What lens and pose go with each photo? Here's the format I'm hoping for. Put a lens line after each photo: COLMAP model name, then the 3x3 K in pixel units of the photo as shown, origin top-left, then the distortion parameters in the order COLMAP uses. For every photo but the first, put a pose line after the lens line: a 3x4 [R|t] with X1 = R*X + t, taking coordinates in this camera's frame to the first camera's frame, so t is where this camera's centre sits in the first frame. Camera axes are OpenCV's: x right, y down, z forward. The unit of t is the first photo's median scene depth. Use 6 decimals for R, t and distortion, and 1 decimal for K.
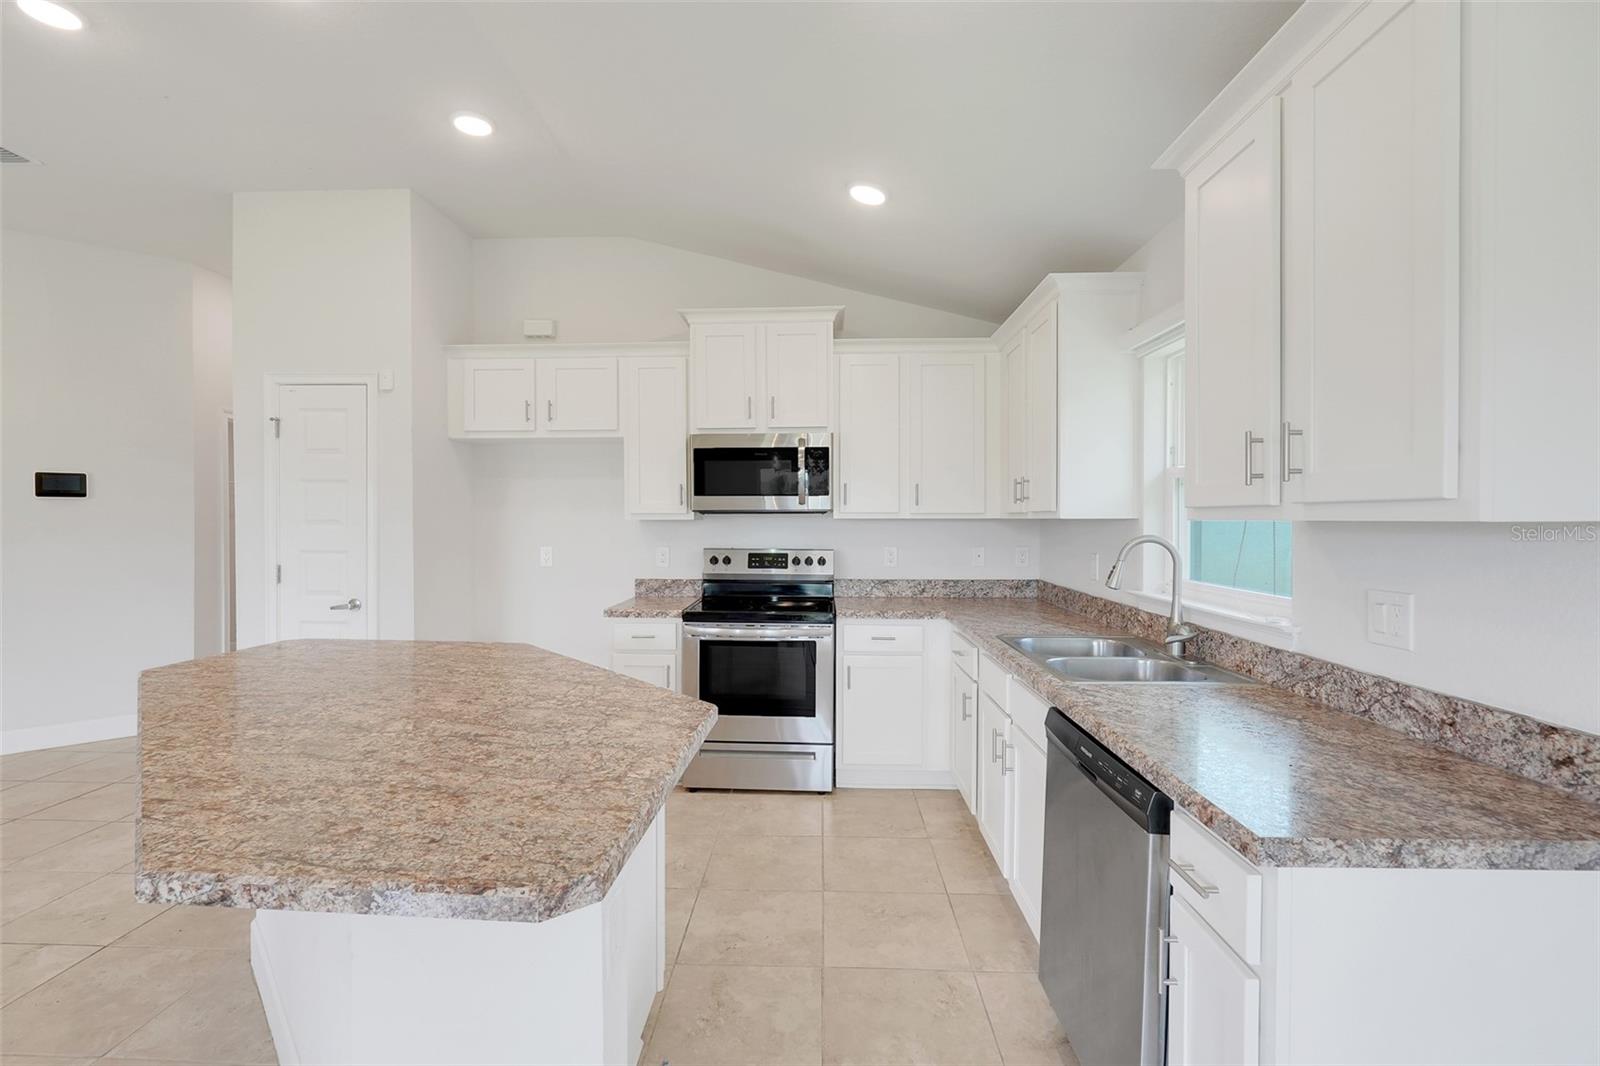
lens RADIAL K [[722.9, 0, 792.8], [0, 722.9, 530.9], [0, 0, 1]] dist [-0.010160, 0.001568]
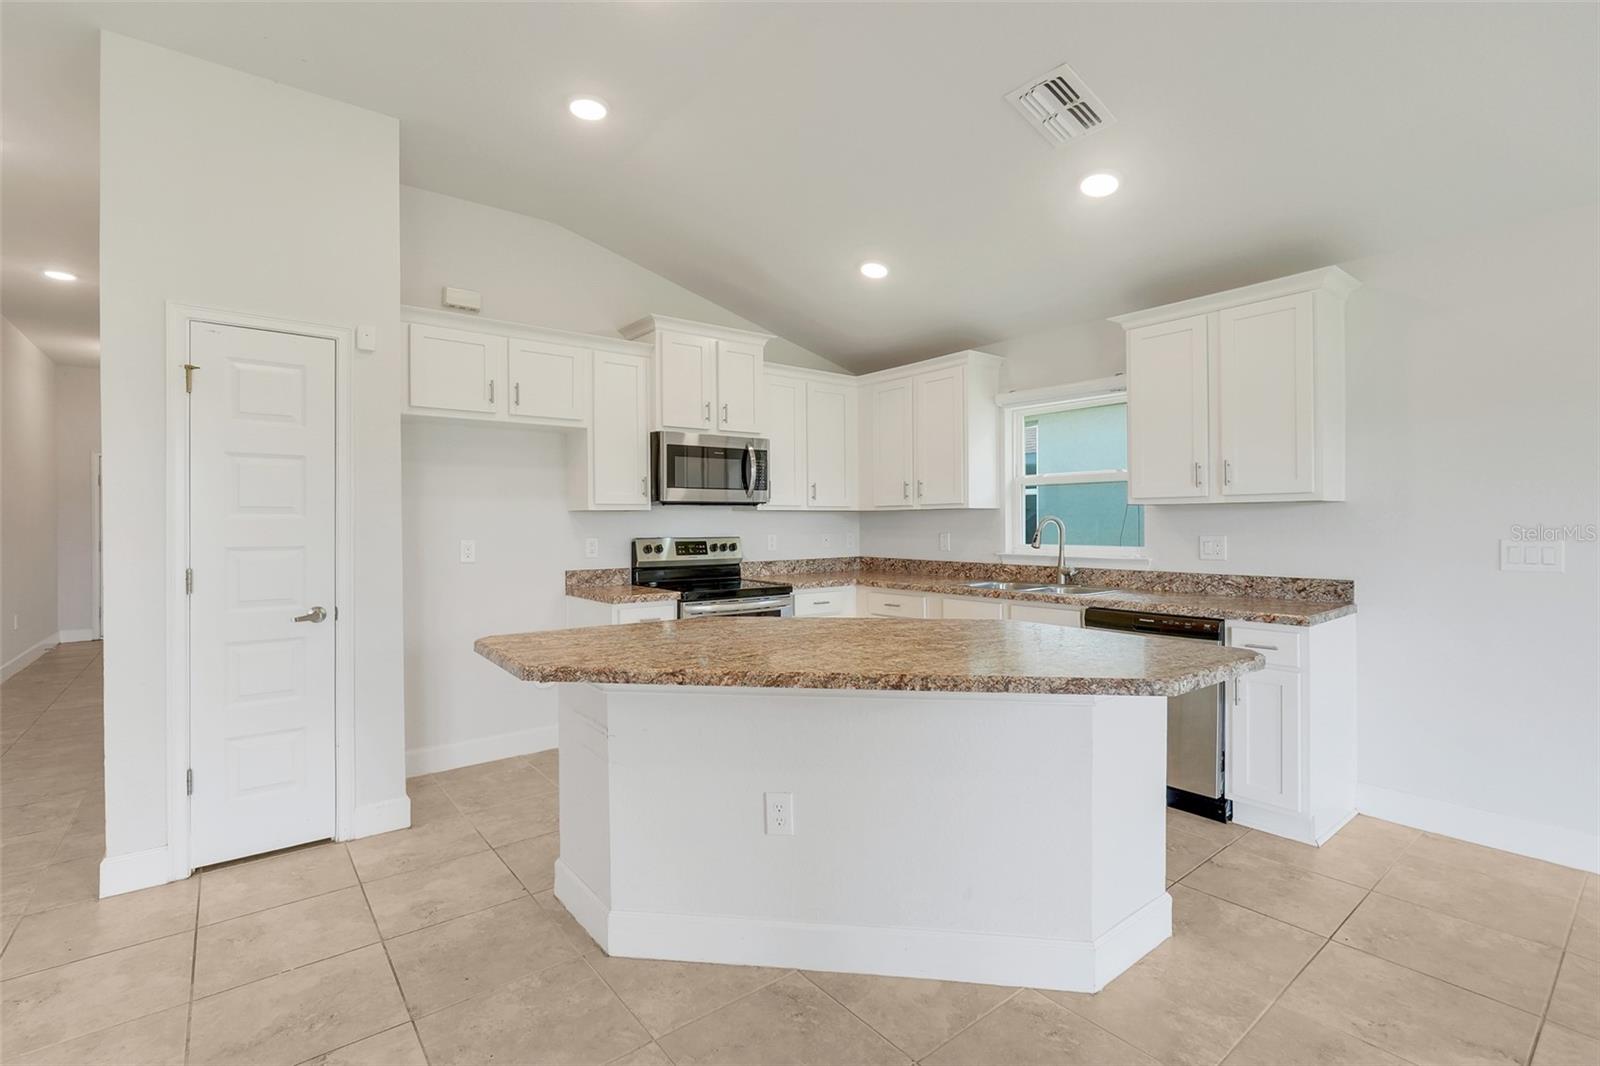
lens RADIAL K [[722.9, 0, 800.8], [0, 722.9, 528.3], [0, 0, 1]] dist [-0.010160, 0.001568]
pose [[0.758149, -0.011084, 0.651987, -0.672482], [0.017454, 0.999842, -0.003298, 0.018560], [-0.651848, 0.013880, 0.758223, 0.047770]]
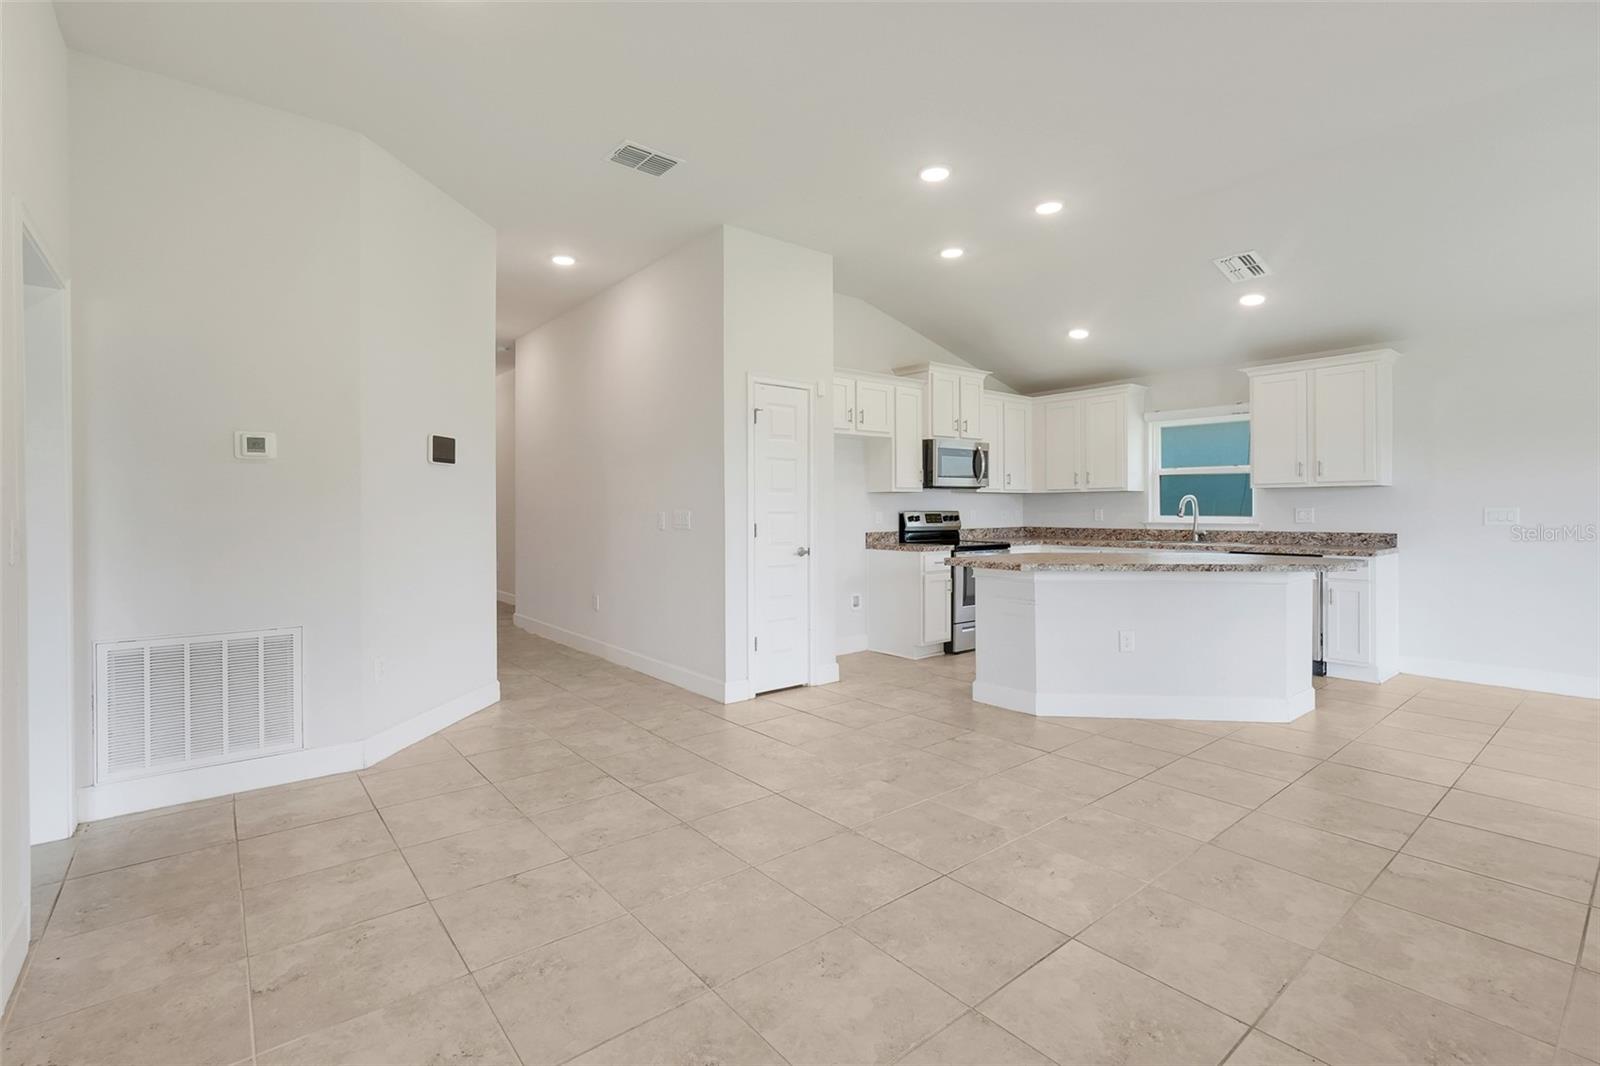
lens RADIAL K [[722.9, 0, 805.0], [0, 722.9, 518.0], [0, 0, 1]] dist [-0.010160, 0.001568]
pose [[0.750989, -0.014373, 0.660158, -1.397541], [0.017731, 0.999842, 0.001598, 0.035079], [-0.660076, 0.010505, 0.751125, -0.023311]]
